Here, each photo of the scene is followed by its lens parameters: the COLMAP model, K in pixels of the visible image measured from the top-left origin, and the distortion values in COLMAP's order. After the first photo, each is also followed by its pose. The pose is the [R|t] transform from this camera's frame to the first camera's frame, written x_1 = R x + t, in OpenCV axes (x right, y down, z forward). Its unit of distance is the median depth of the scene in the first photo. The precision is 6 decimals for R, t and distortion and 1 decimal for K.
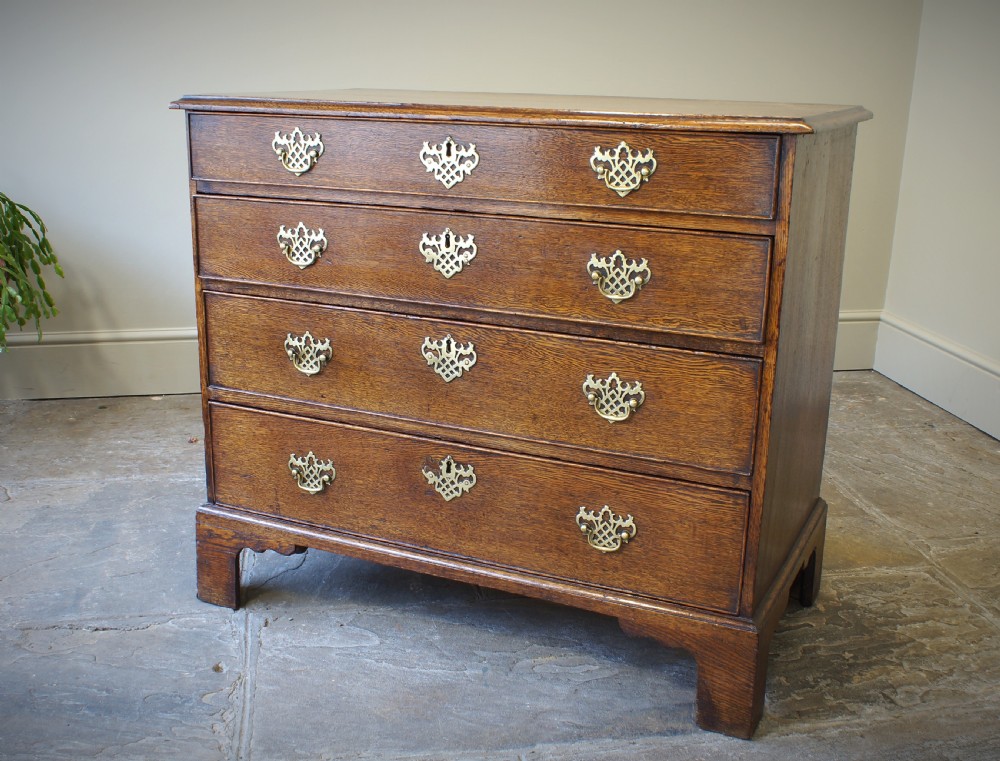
lens RADIAL K [[1144.1, 0, 502.3], [0, 1144.1, 384.0], [0, 0, 1]] dist [-0.098027, 0.000000]
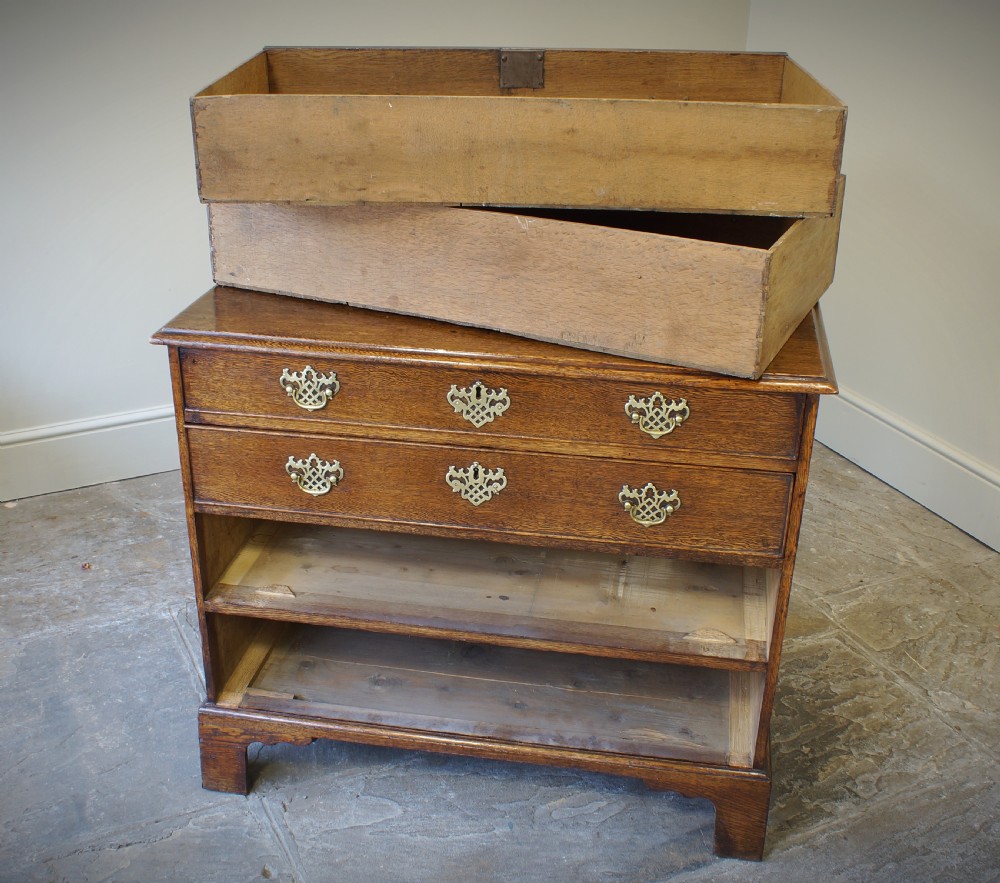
lens RADIAL K [[1217.0, 0, 495.9], [0, 1217.0, 422.6], [0, 0, 1]] dist [-0.114821, 0.000000]
pose [[0.965120, -0.108305, 0.238357, -0.272896], [0.074334, 0.986313, 0.147178, -0.313291], [-0.251035, -0.124326, 0.959961, -0.057948]]
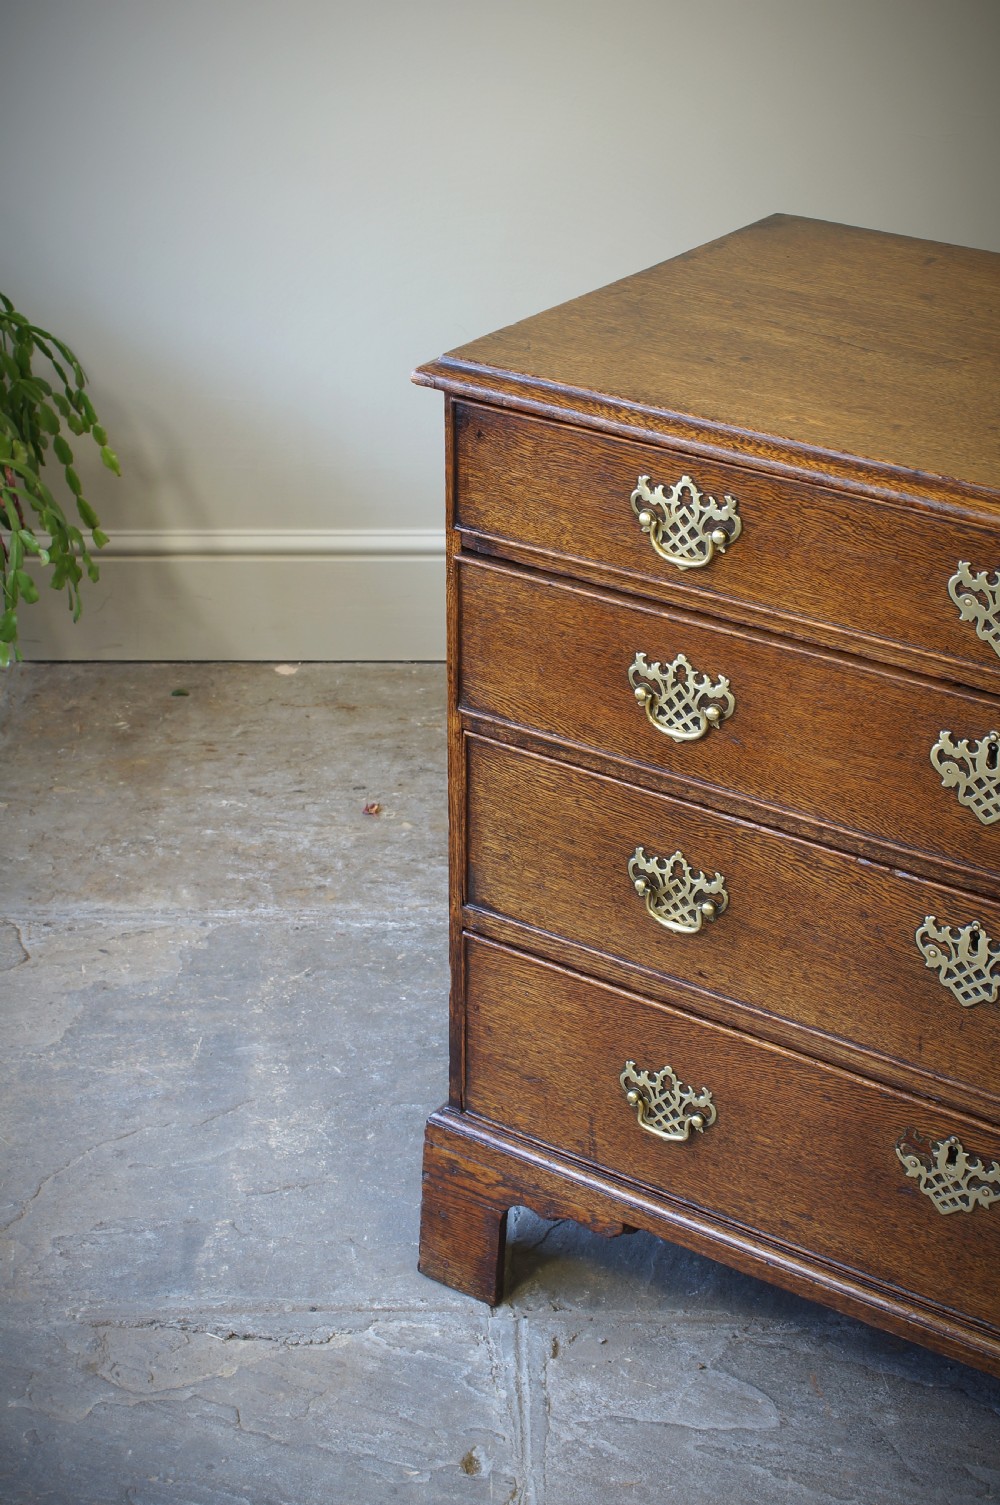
lens RADIAL K [[2495.1, 0, 485.7], [0, 2495.1, 719.4], [0, 0, 1]] dist [-0.032352, 0.000000]
pose [[0.984934, 0.066531, -0.159619, -0.086791], [-0.036763, 0.982487, 0.182666, -0.307762], [0.168976, -0.174046, 0.970131, -0.060176]]
